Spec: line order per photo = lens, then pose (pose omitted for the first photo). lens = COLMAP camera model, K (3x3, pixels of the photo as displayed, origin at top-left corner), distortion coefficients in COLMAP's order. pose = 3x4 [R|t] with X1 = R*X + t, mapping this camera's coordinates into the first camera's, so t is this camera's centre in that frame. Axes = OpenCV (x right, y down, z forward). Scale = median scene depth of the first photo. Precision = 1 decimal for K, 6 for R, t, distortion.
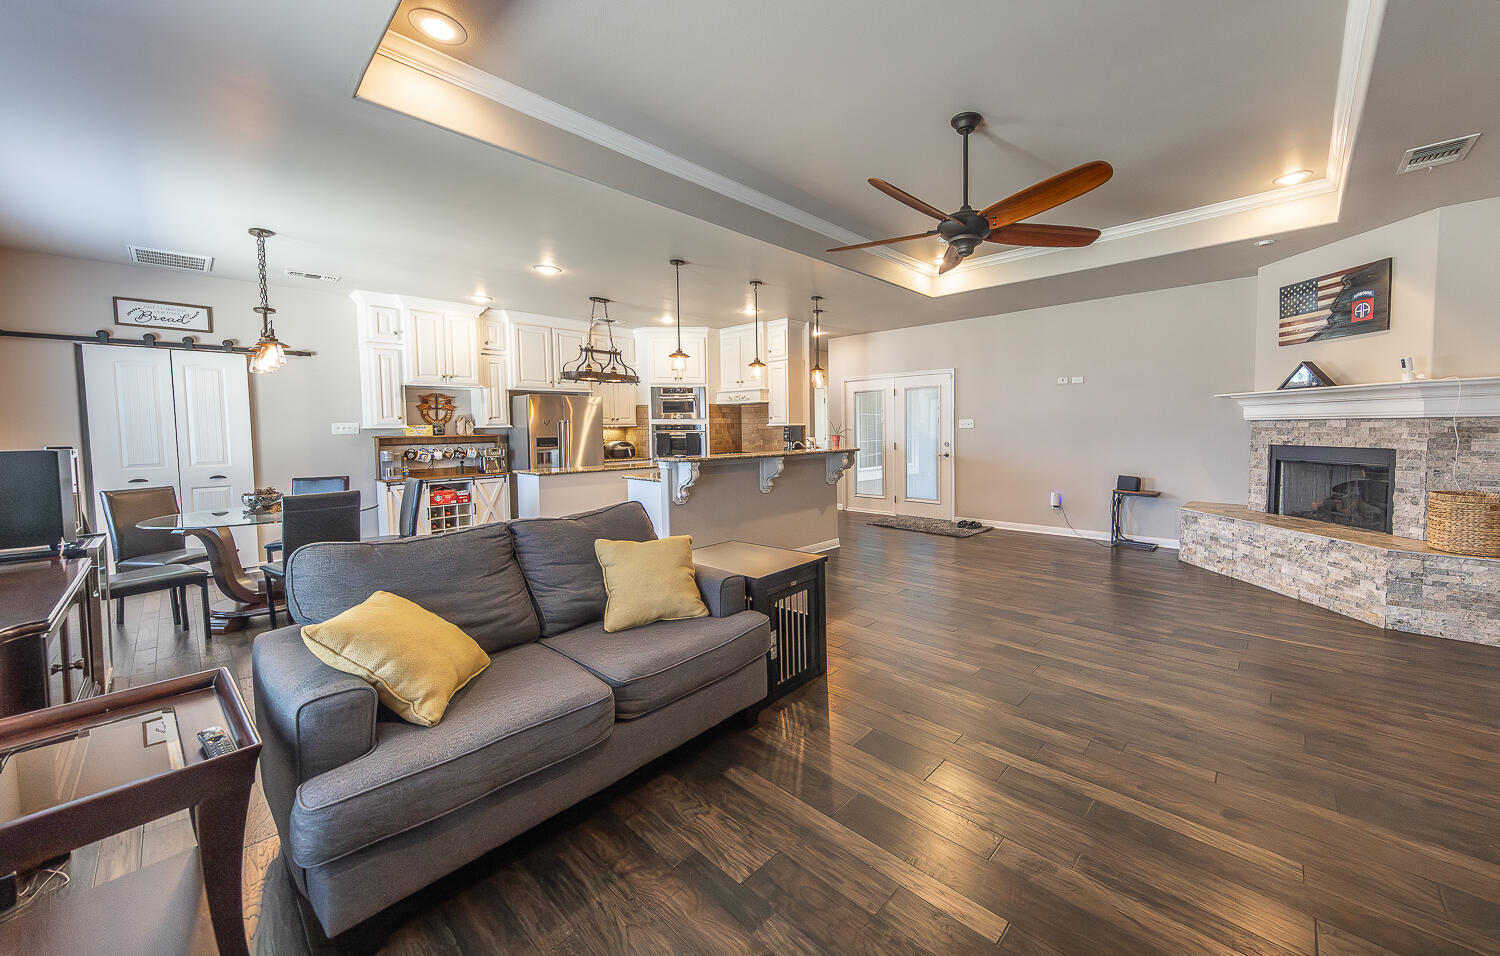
lens RADIAL K [[544.6, 0, 820.2], [0, 544.6, 451.2], [0, 0, 1]] dist [0.010475, -0.000092]
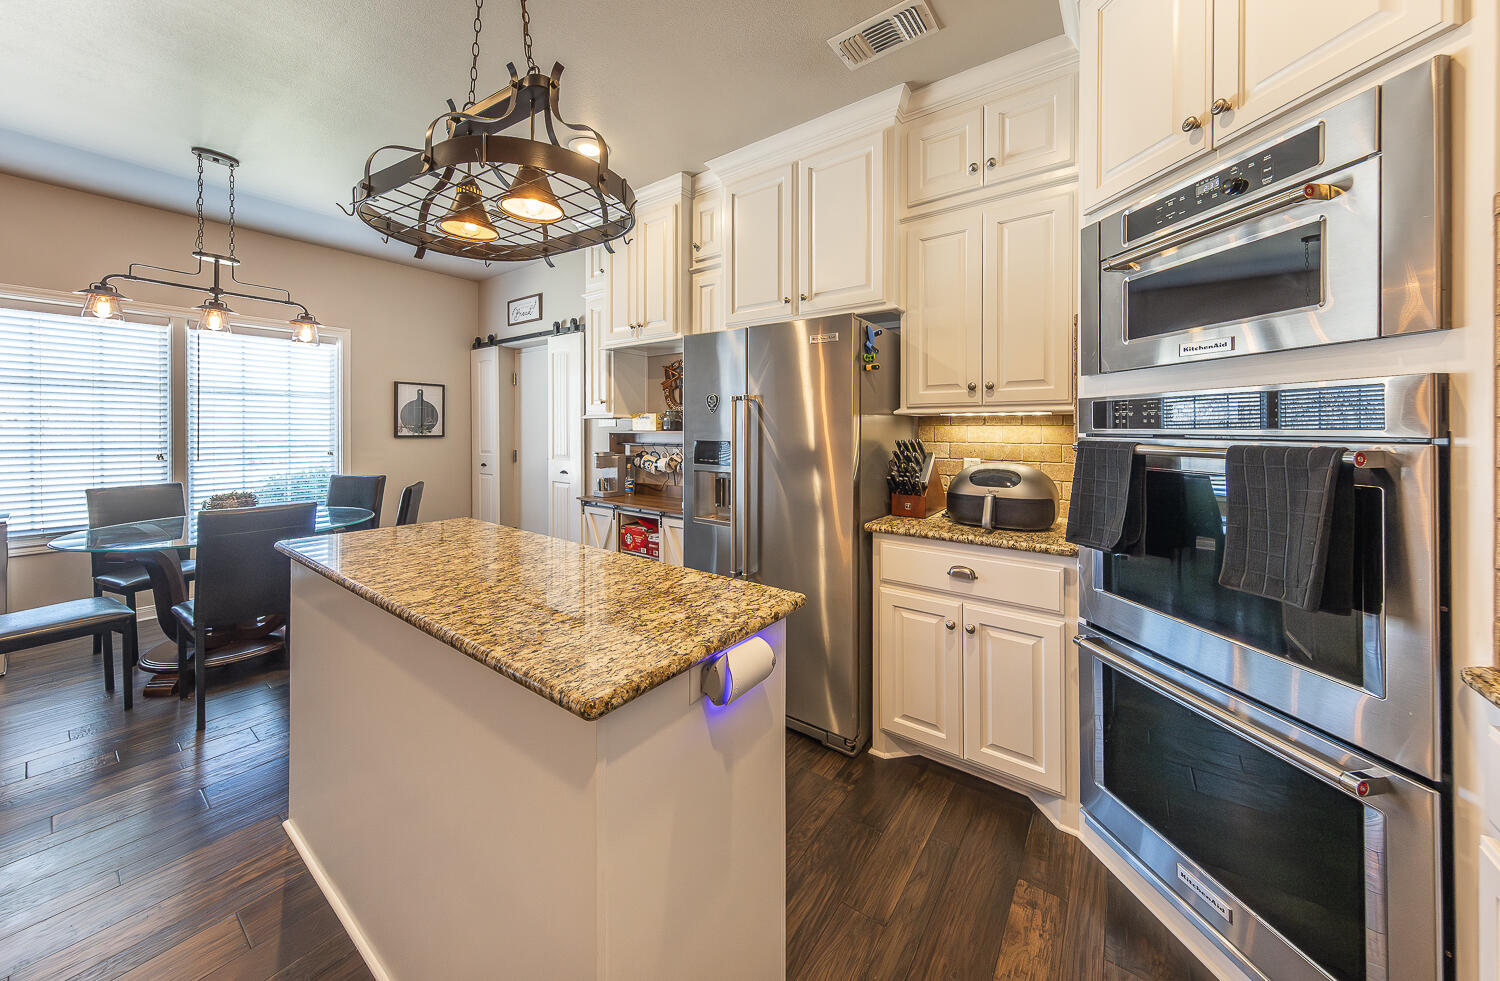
lens RADIAL K [[512.3, 0, 752.4], [0, 512.3, 429.2], [0, 0, 1]] dist [0.001845, 0.000077]
pose [[0.098076, 0.010690, -0.995122, -0.149022], [-0.051871, 0.998638, 0.005615, -0.040779], [0.993826, 0.051068, 0.098497, 1.097348]]
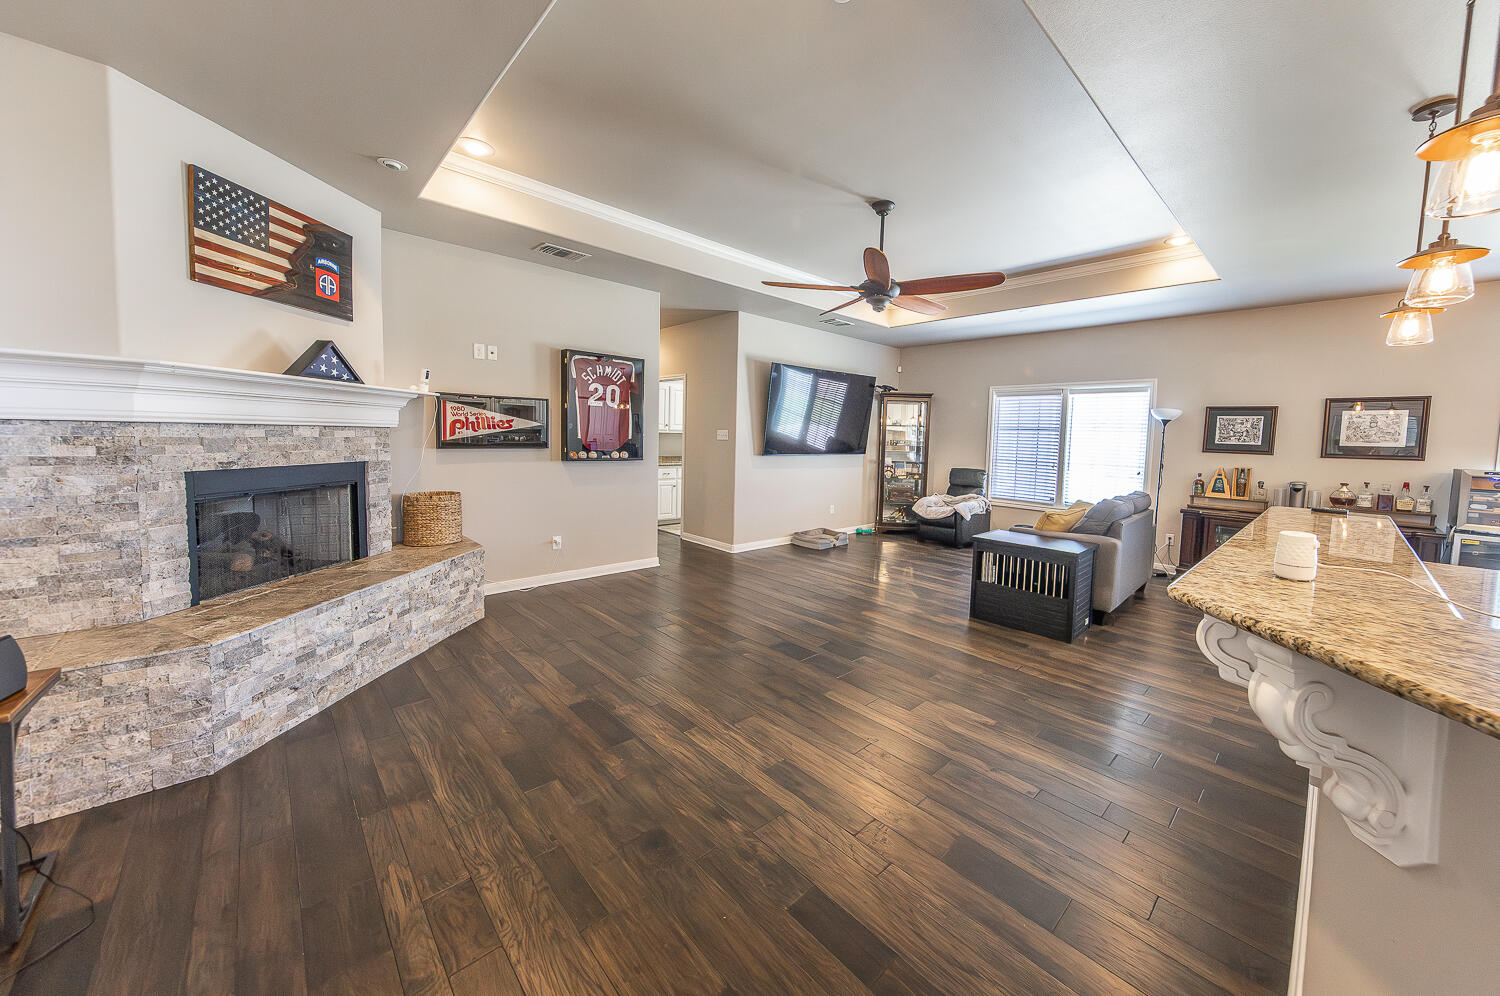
lens RADIAL K [[550.9, 0, 798.7], [0, 550.9, 465.5], [0, 0, 1]] dist [-0.000525, 0.000007]
pose [[-0.998291, -0.021817, 0.054218, 0.186454], [-0.016397, 0.995004, 0.098484, -0.060714], [-0.056095, 0.097426, -0.993661, 1.162772]]
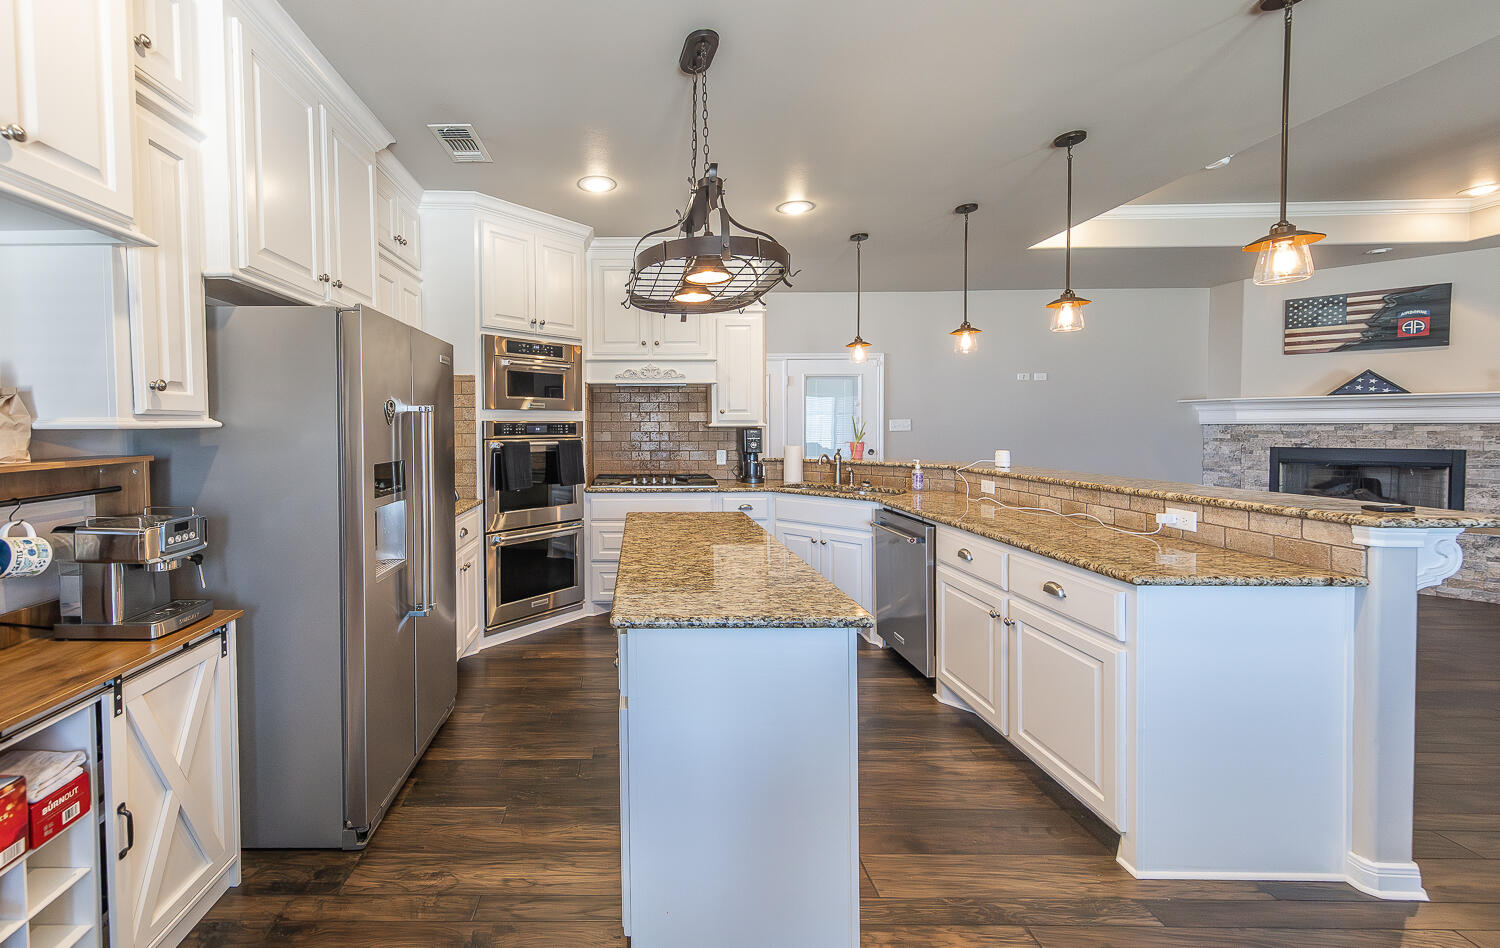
lens RADIAL K [[567.6, 0, 631.4], [0, 567.6, 441.3], [0, 0, 1]] dist [0.011041, 0.000032]
pose [[0.760960, -0.010982, 0.648706, -0.663864], [0.025915, 0.999573, -0.013478, -0.031823], [-0.648281, 0.027067, 0.760920, 0.757532]]
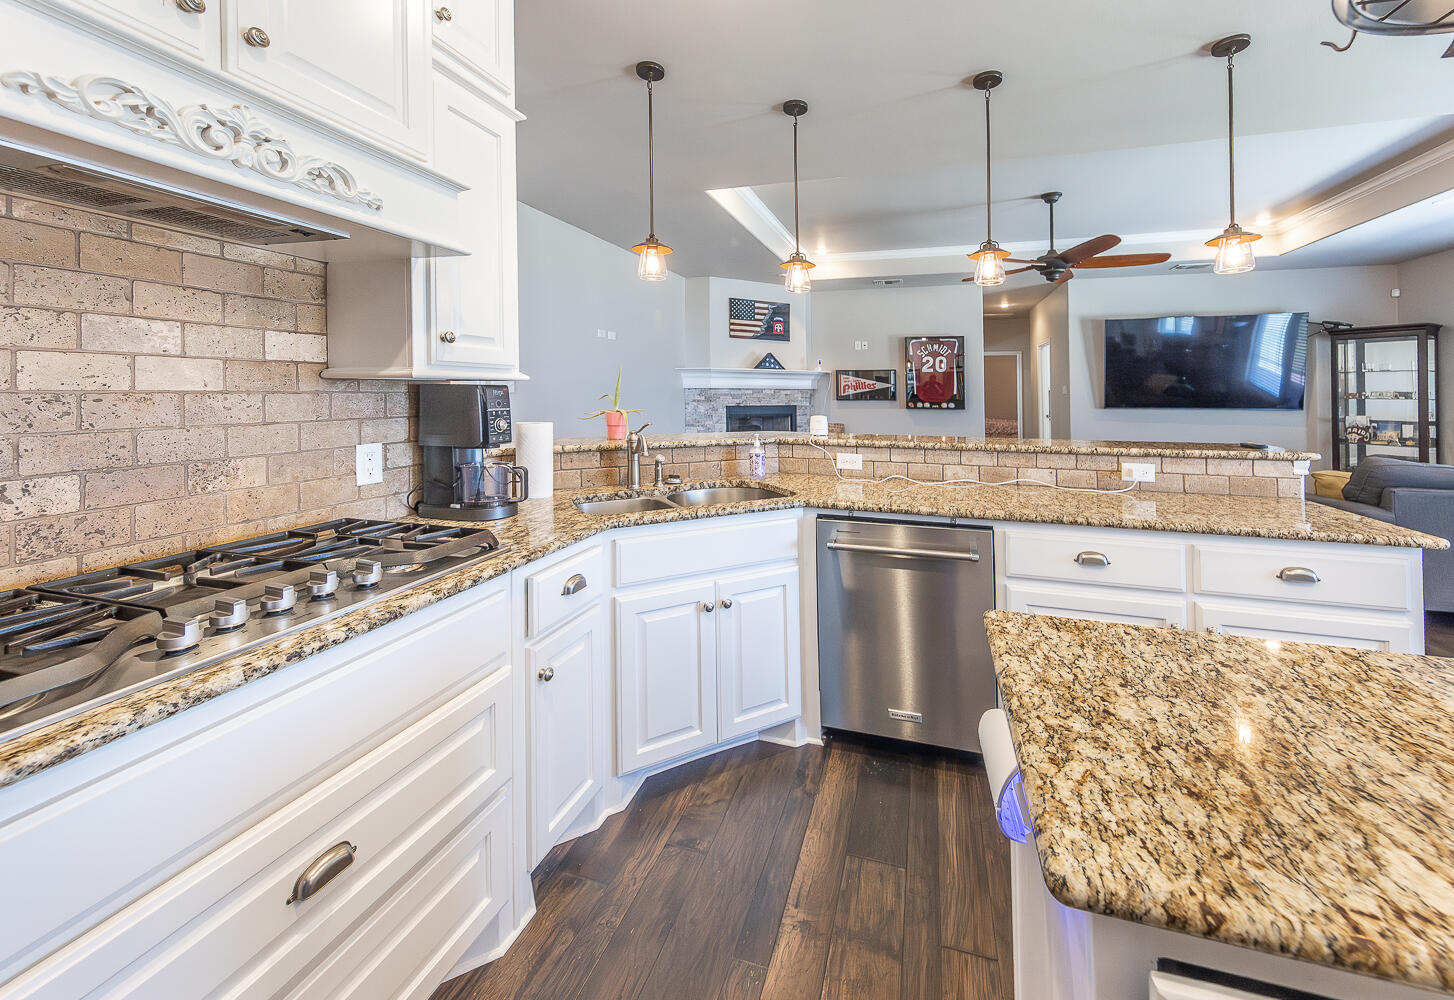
lens RADIAL K [[552.6, 0, 759.2], [0, 552.6, 384.4], [0, 0, 1]] dist [-0.000952, 0.000022]
pose [[-0.419694, 0.018209, 0.907483, -0.401821], [0.039233, 0.999228, -0.001905, -0.048381], [-0.906817, 0.034803, -0.420084, 1.203161]]
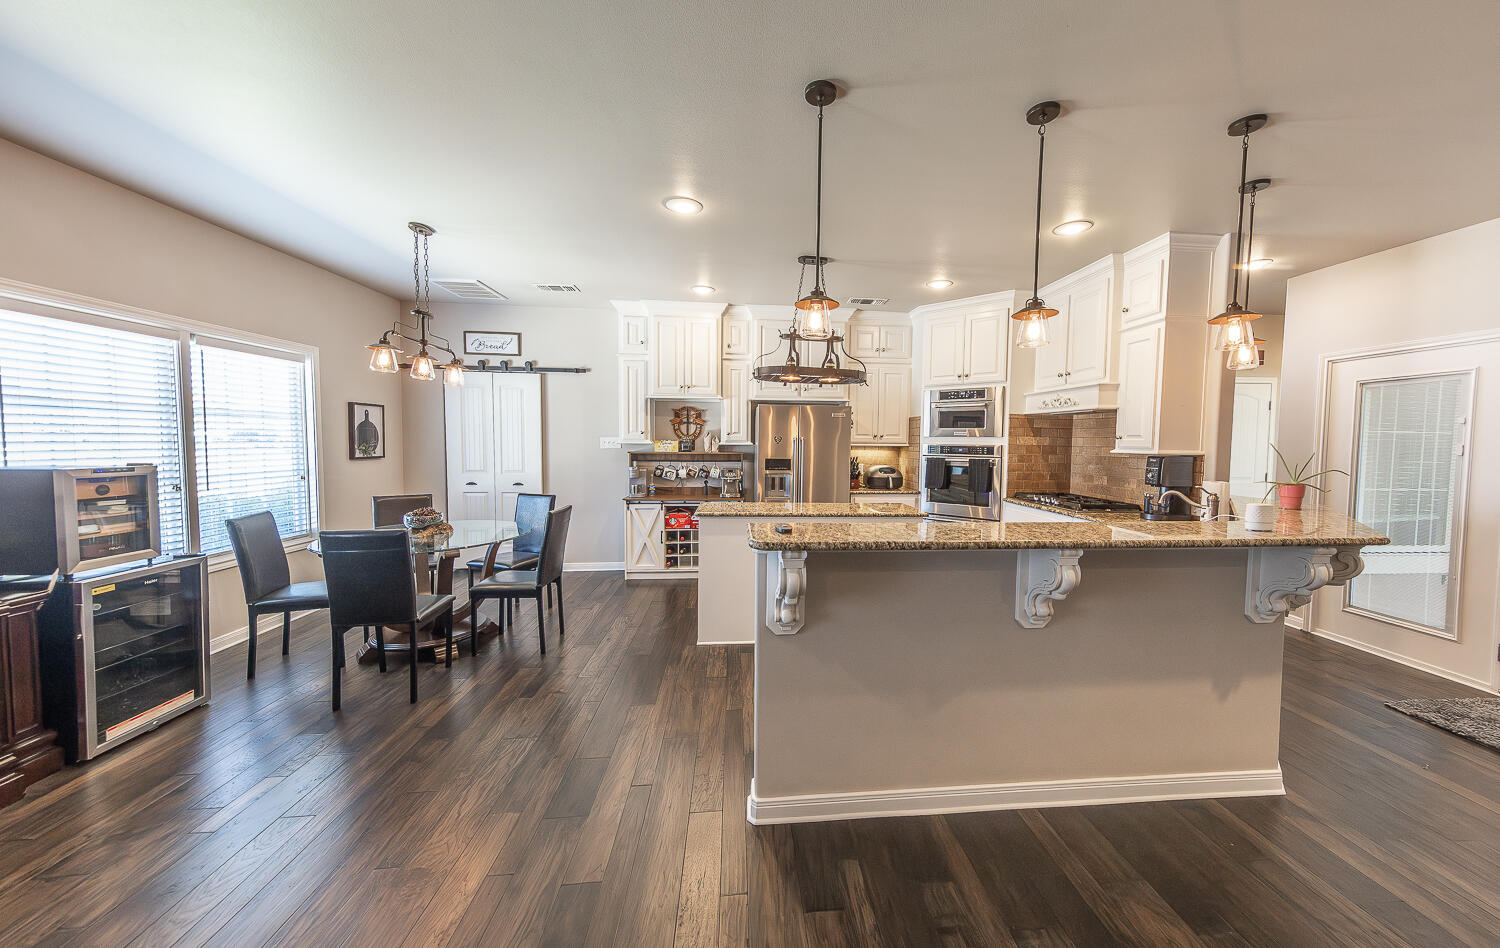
lens RADIAL K [[513.3, 0, 786.5], [0, 513.3, 466.3], [0, 0, 1]] dist [0.011096, -0.000192]
pose [[0.732289, 0.053790, -0.678866, 0.016685], [-0.050094, 0.998430, 0.025075, -0.037093], [0.679149, 0.015645, 0.733834, 0.512025]]
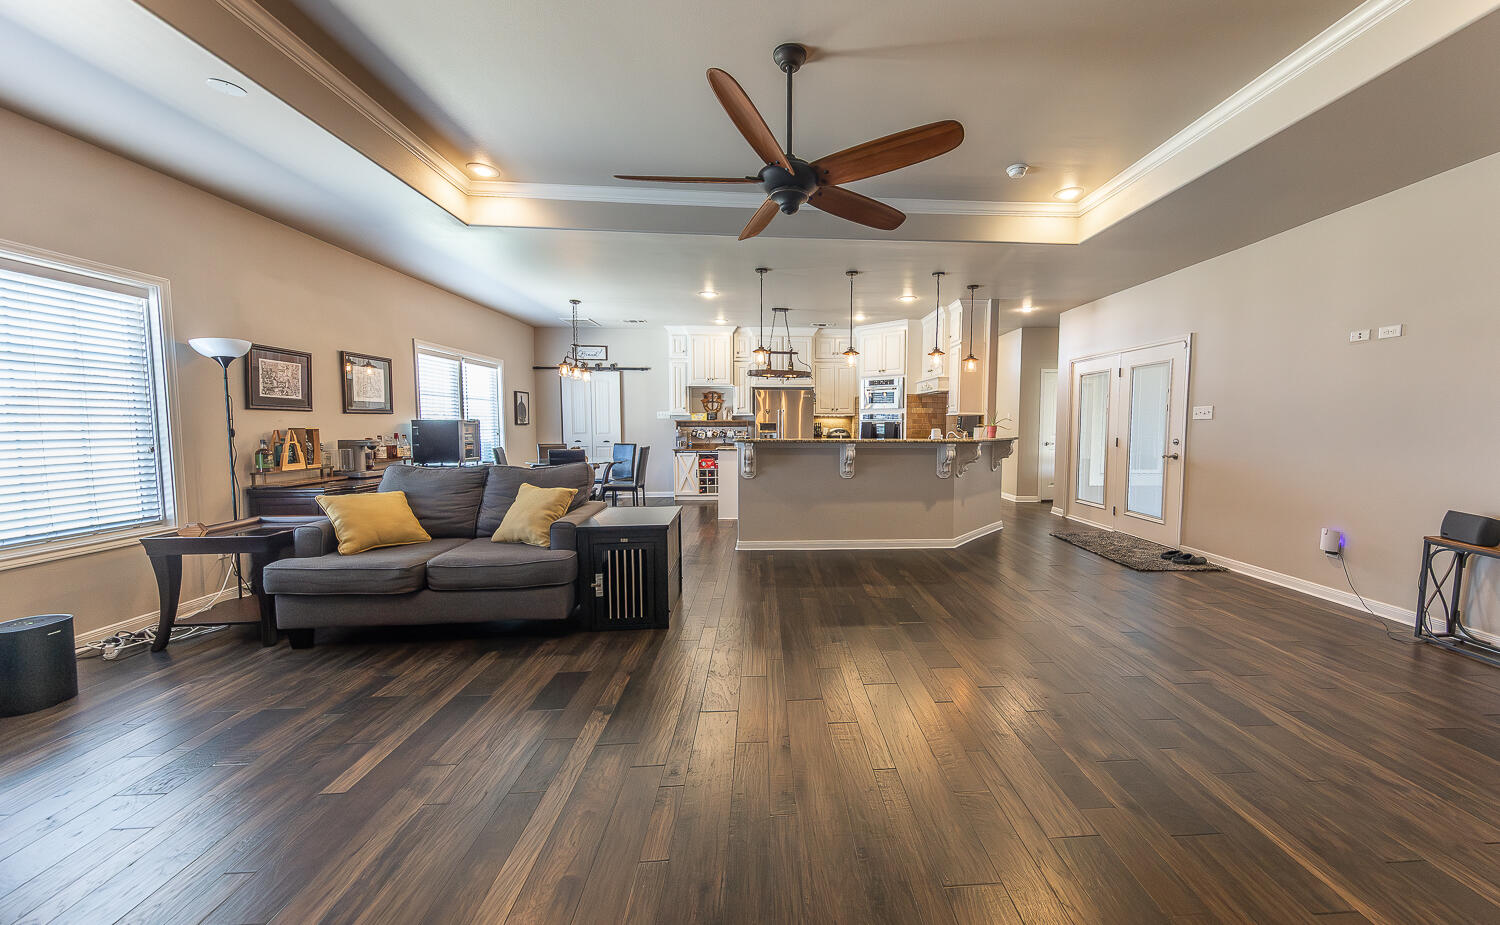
lens RADIAL K [[514.8, 0, 795.9], [0, 514.8, 456.9], [0, 0, 1]] dist [0.009762, 0.000069]
pose [[0.709894, 0.060361, -0.701717, 0.440016], [-0.043378, 0.998176, 0.041979, -0.000036], [0.702971, 0.000639, 0.711218, 0.208655]]
